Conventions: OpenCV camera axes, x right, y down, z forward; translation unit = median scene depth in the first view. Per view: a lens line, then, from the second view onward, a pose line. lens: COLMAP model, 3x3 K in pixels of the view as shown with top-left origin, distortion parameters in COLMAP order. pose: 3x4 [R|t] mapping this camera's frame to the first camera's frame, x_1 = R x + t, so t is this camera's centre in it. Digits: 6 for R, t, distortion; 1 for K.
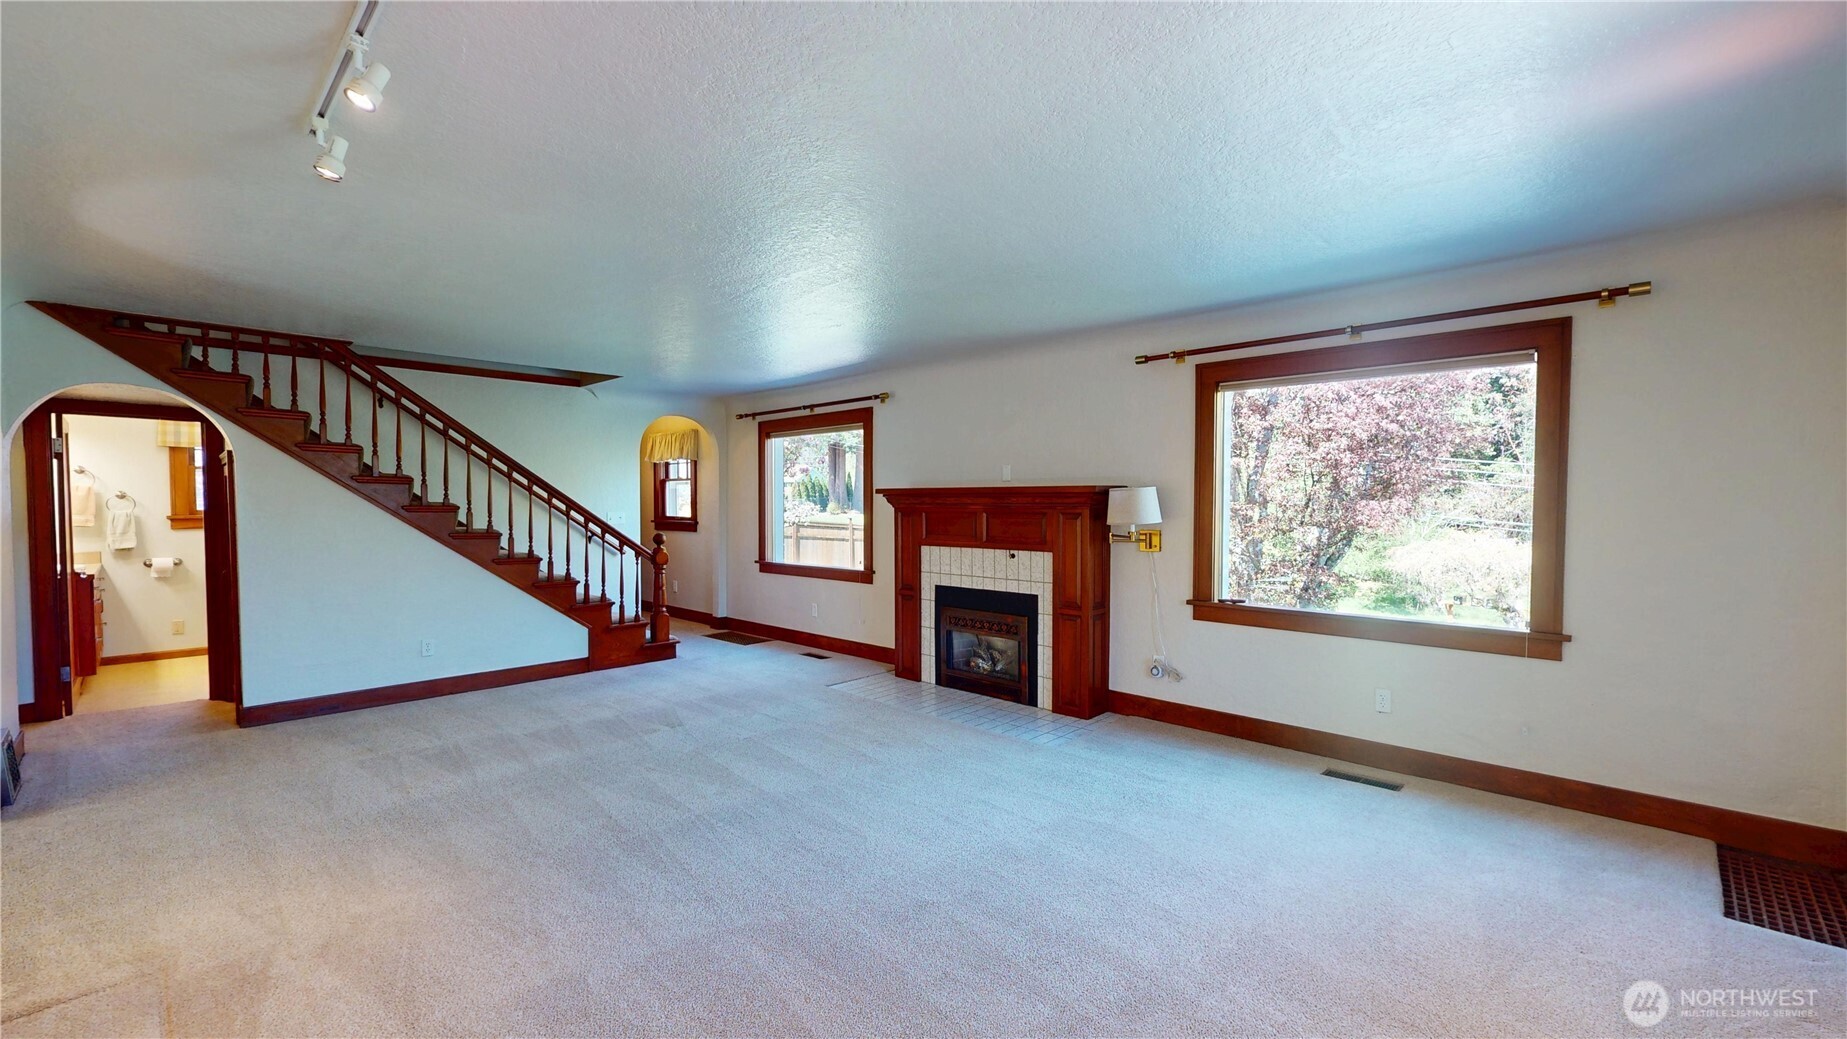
lens RADIAL K [[752.8, 0, 930.3], [0, 752.8, 523.2], [0, 0, 1]] dist [-0.002759, -0.000299]
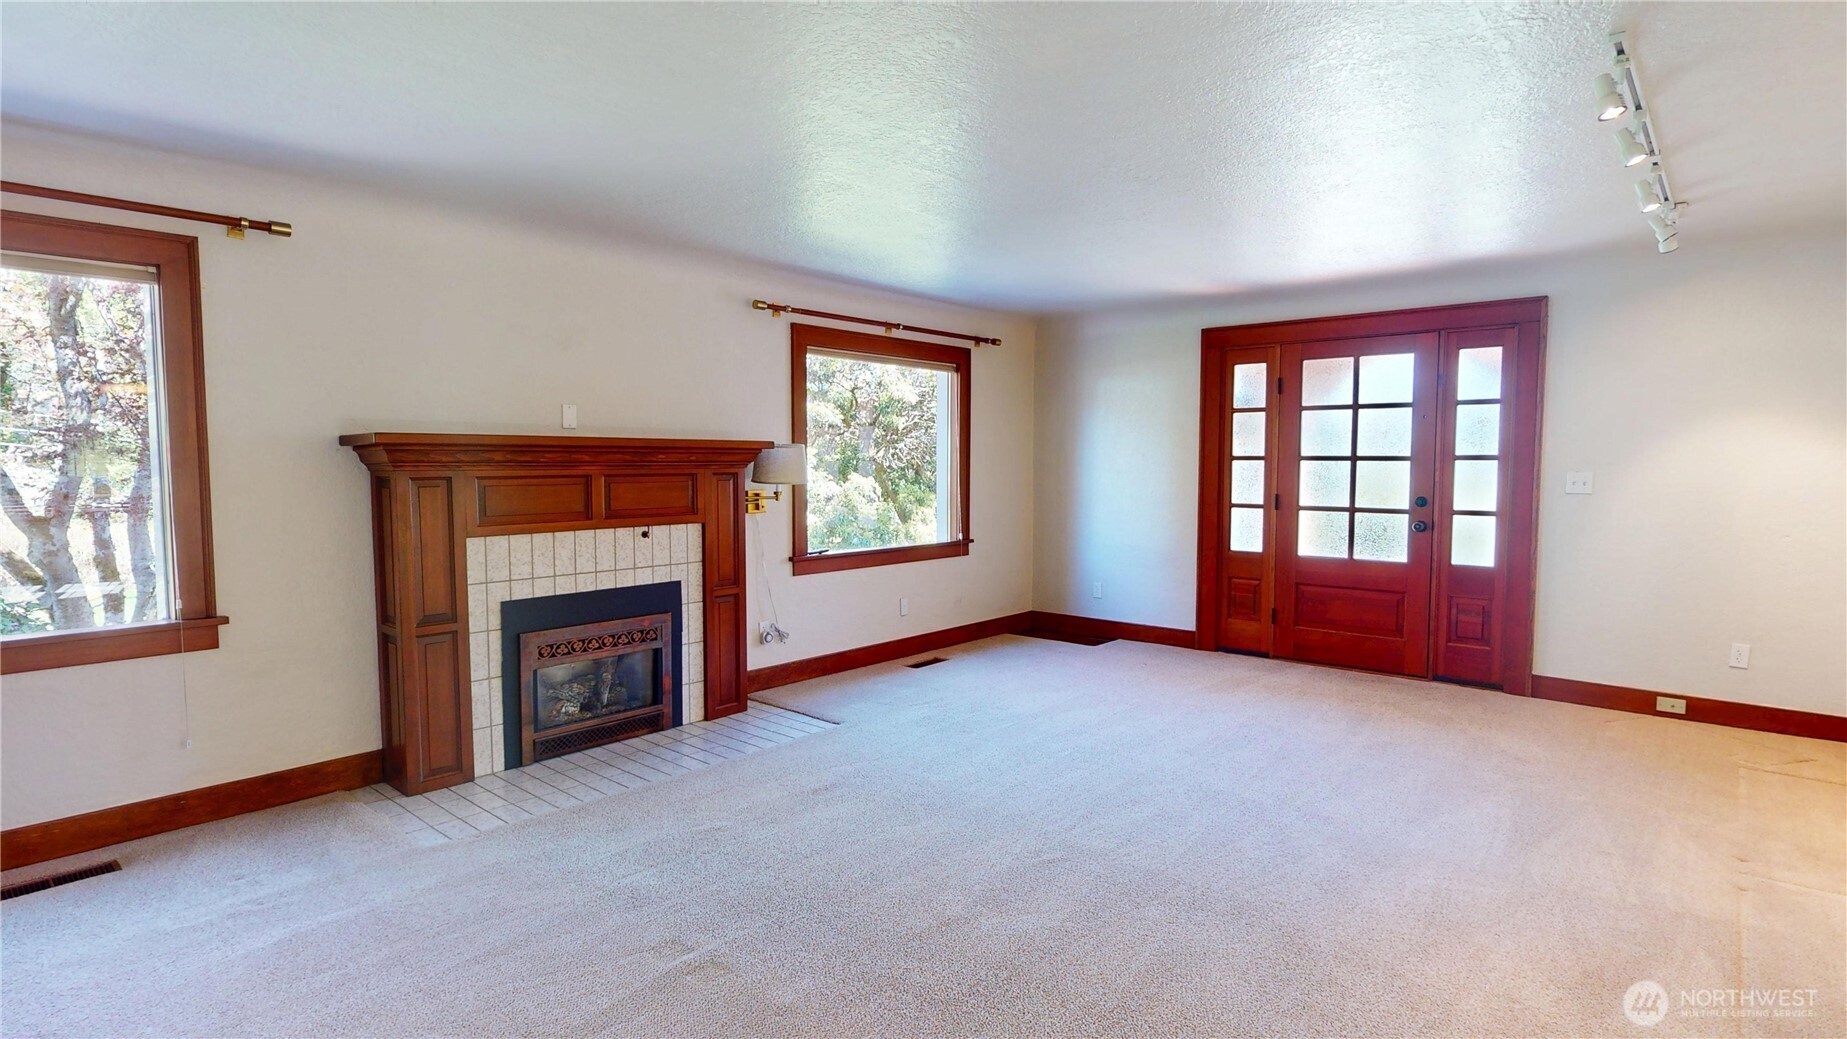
lens RADIAL K [[948.9, 0, 927.9], [0, 948.9, 523.5], [0, 0, 1]] dist [0.002737, 0.000260]
pose [[-0.044532, -0.066852, 0.996769, -0.811973], [0.028712, 0.997261, 0.068168, -0.021237], [-0.998595, 0.031655, -0.042490, 0.766945]]
